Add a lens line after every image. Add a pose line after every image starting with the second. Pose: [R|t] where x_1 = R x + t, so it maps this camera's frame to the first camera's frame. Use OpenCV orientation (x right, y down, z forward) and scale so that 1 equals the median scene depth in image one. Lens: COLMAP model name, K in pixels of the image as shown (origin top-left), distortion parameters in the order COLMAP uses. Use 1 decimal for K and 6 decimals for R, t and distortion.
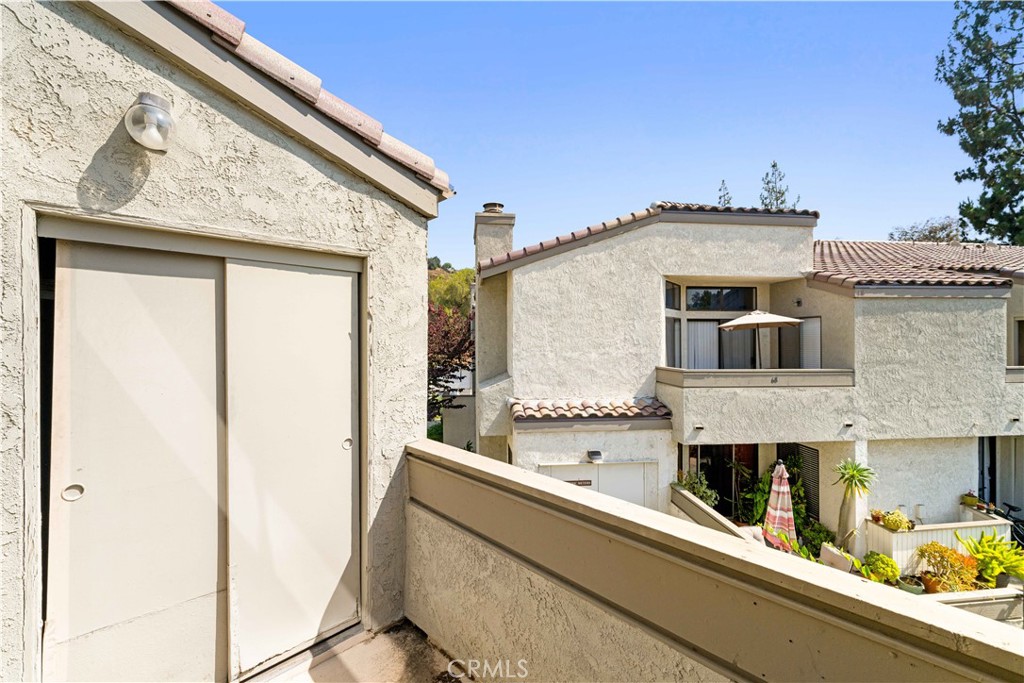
lens RADIAL K [[416.2, 0, 509.2], [0, 416.2, 340.9], [0, 0, 1]] dist [0.003396, -0.000365]
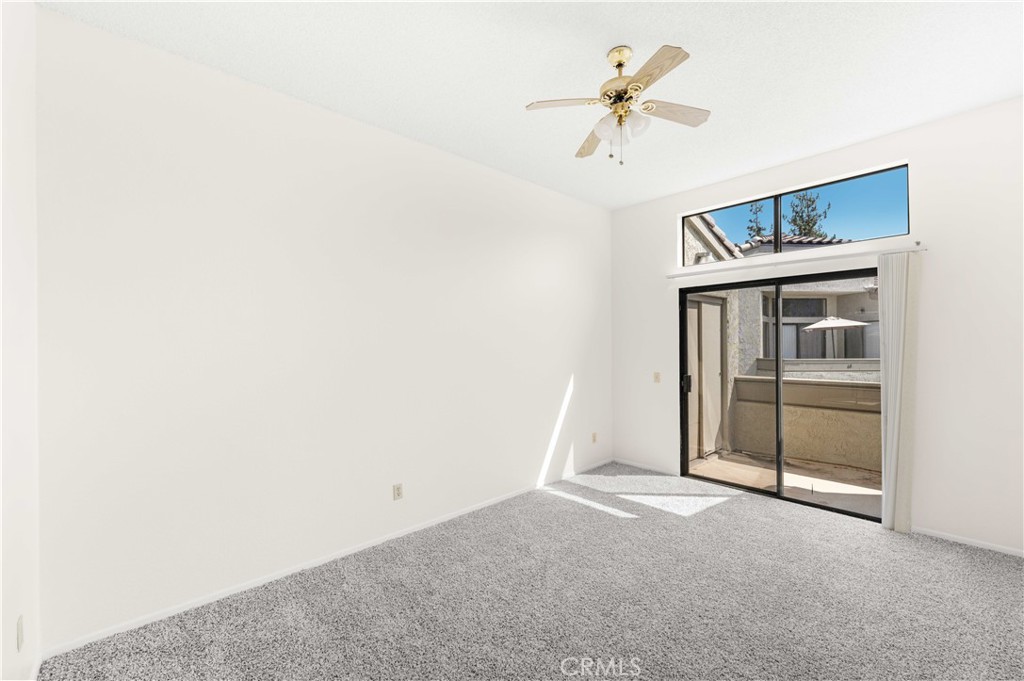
lens RADIAL K [[410.8, 0, 512.9], [0, 410.8, 344.2], [0, 0, 1]] dist [-0.003024, 0.000011]
pose [[0.999022, -0.004282, -0.044015, -0.373227], [0.004042, 0.999976, -0.005538, 0.019560], [0.044038, 0.005355, 0.999016, -0.367425]]
